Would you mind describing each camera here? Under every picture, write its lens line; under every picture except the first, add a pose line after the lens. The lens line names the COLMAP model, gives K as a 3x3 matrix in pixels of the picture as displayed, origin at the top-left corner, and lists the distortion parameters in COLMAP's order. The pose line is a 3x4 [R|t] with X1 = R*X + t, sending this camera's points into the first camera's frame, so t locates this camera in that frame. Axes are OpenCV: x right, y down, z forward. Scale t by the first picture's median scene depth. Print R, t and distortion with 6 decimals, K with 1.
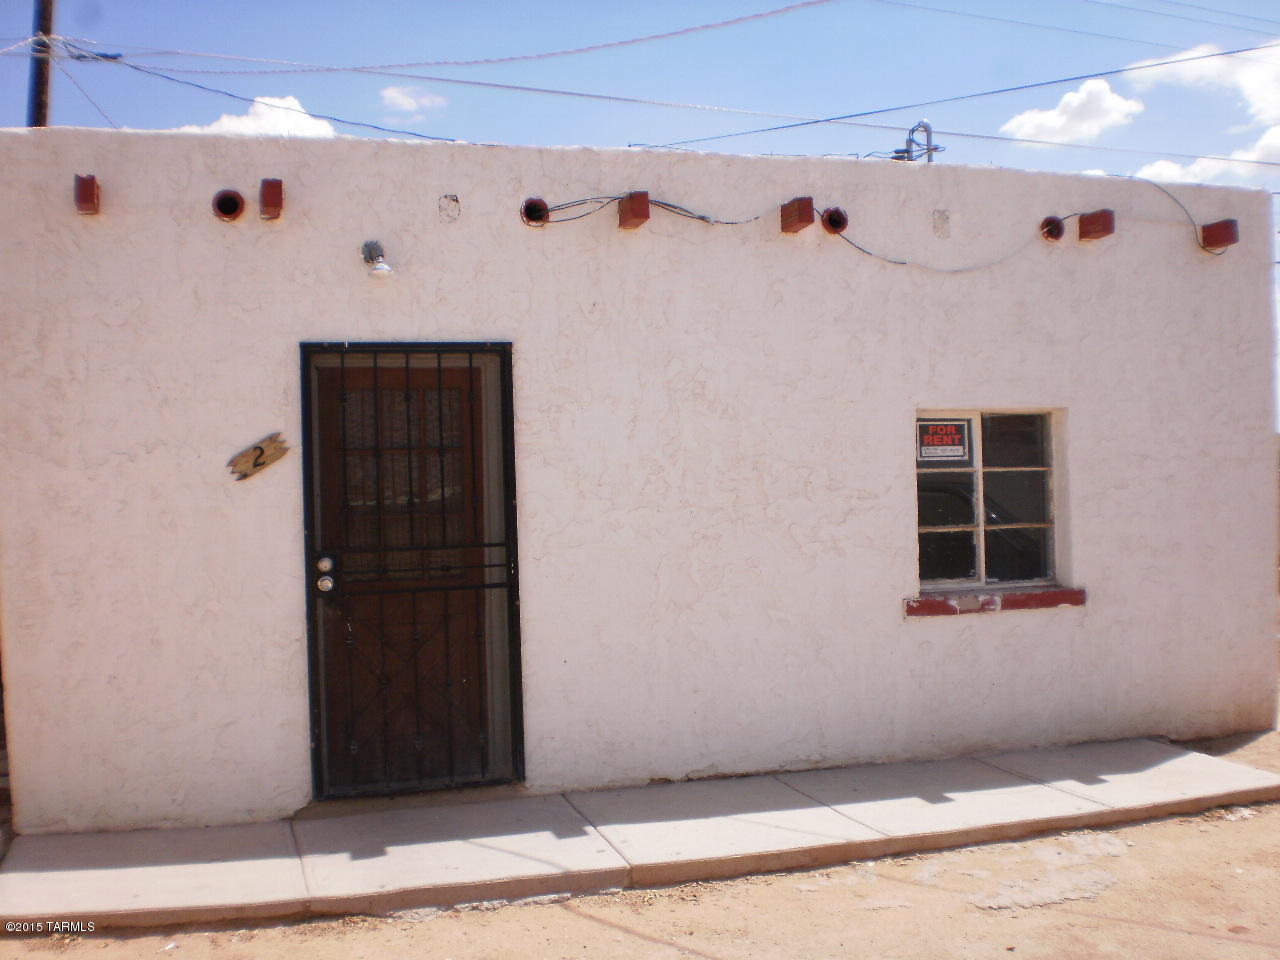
lens RADIAL K [[1436.5, 0, 643.0], [0, 1436.5, 470.5], [0, 0, 1]] dist [-0.072999, 0.000000]
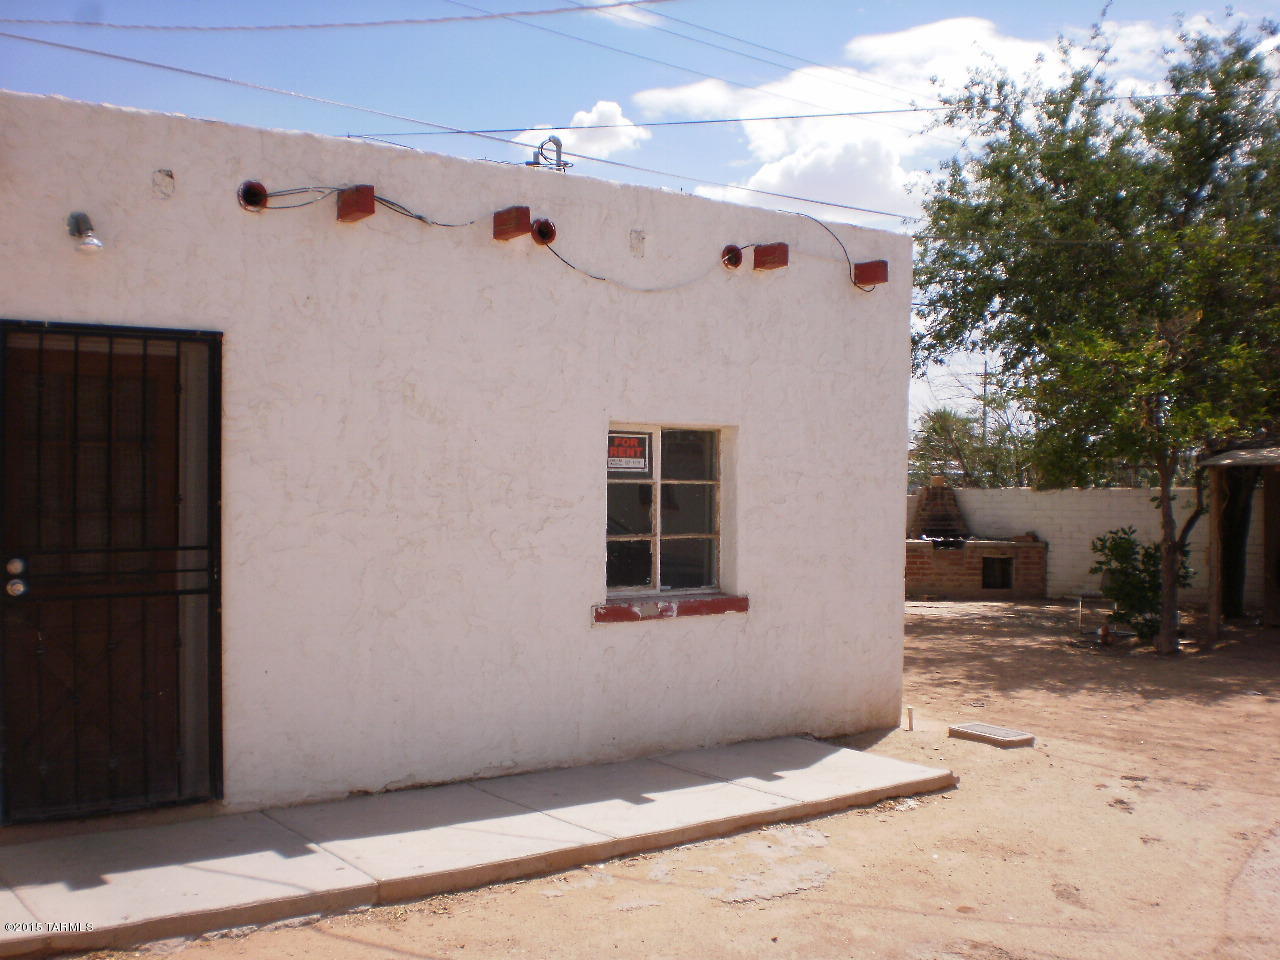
lens RADIAL K [[1436.5, 0, 664.4], [0, 1436.5, 476.3], [0, 0, 1]] dist [-0.072999, 0.000000]
pose [[0.937294, 0.032663, 0.347007, -0.137162], [-0.033900, 0.999422, -0.002506, -0.002441], [-0.346888, -0.009415, 0.937859, 0.021414]]
